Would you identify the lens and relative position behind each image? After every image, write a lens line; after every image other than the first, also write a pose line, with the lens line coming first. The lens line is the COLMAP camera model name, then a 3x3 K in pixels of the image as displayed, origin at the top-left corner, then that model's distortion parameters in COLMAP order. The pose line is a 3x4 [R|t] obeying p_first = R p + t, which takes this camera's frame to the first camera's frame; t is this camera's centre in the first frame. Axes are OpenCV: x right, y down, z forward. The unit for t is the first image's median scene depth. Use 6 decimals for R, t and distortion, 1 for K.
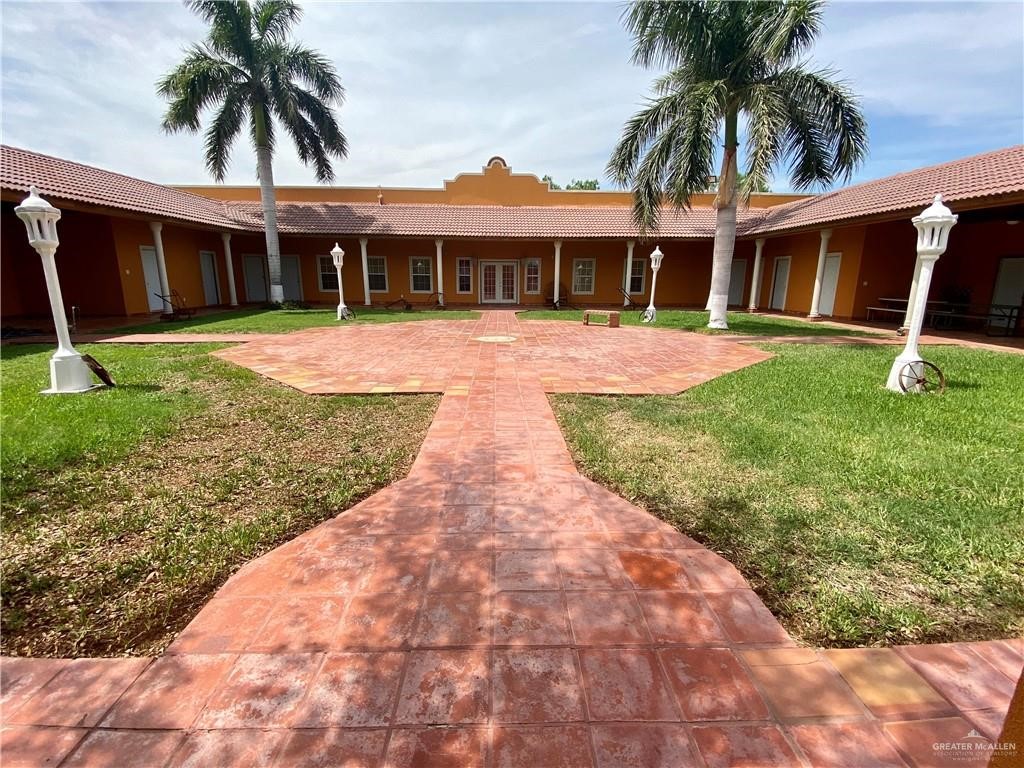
lens RADIAL K [[458.2, 0, 508.0], [0, 458.2, 382.3], [0, 0, 1]] dist [0.021944, 0.000478]
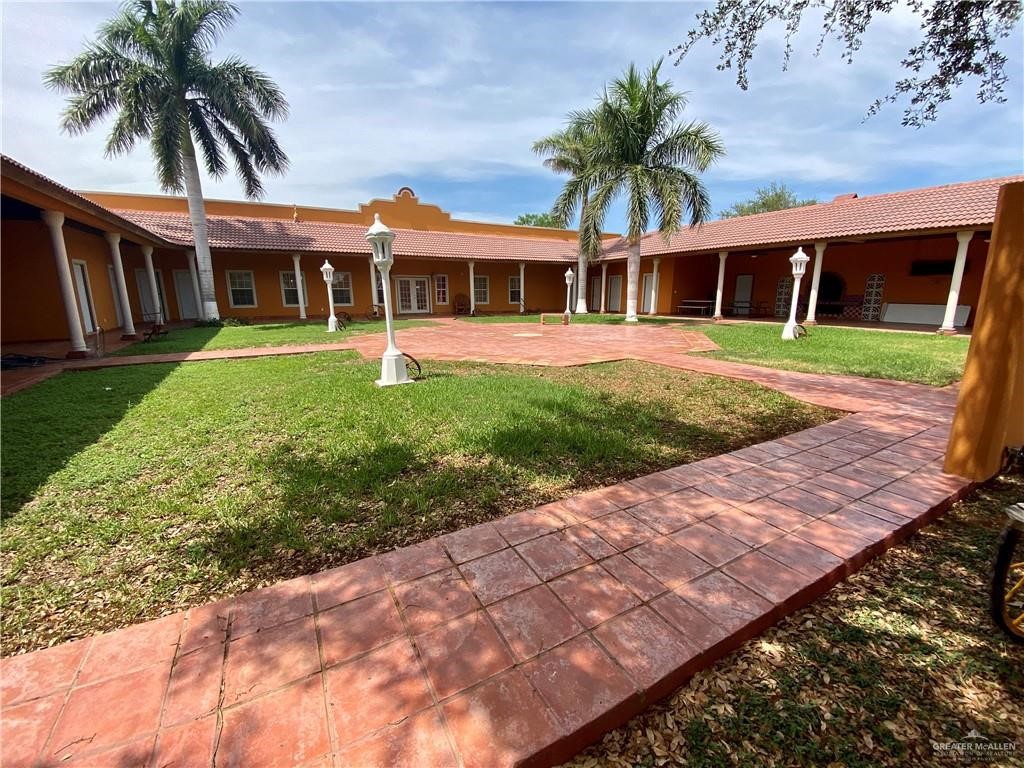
lens RADIAL K [[414.8, 0, 520.1], [0, 414.8, 383.0], [0, 0, 1]] dist [0.001218, -0.000982]
pose [[0.875731, -0.113078, 0.469370, -0.354801], [0.115743, 0.993006, 0.023281, 0.009885], [-0.468720, 0.033939, 0.882695, -0.048173]]
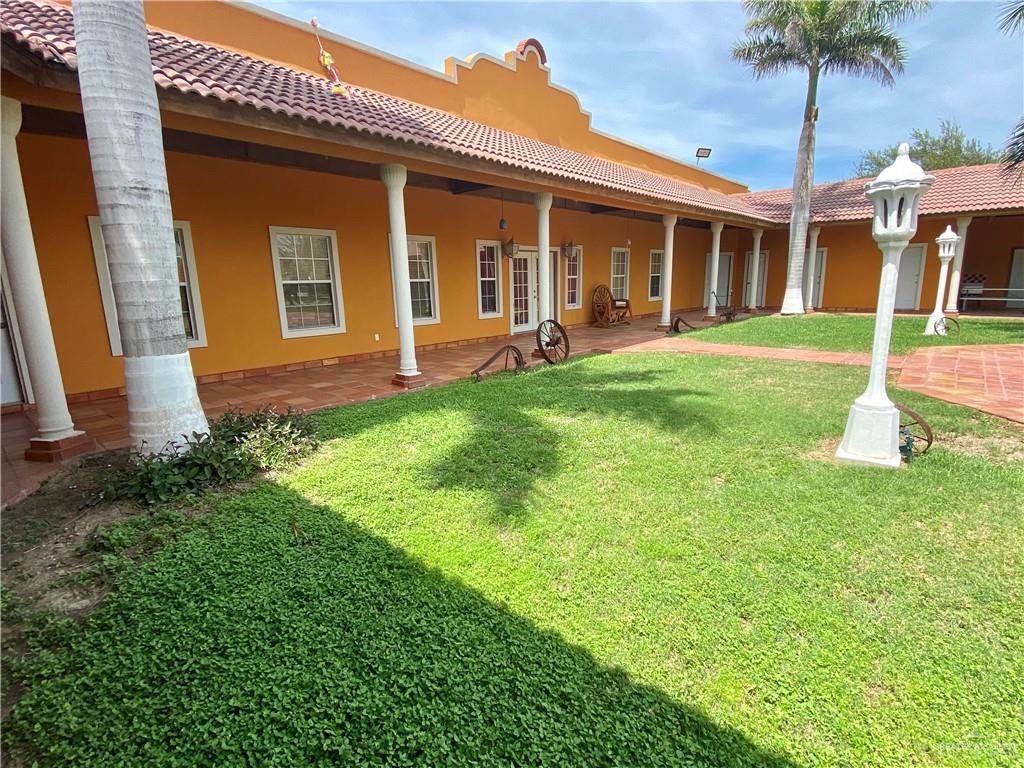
lens RADIAL K [[506.1, 0, 516.3], [0, 506.1, 391.6], [0, 0, 1]] dist [0.007353, -0.000291]
pose [[0.697195, -0.176644, 0.694777, -0.539534], [0.185776, 0.980578, 0.062885, -0.172497], [-0.692391, 0.085230, 0.716470, 0.724273]]
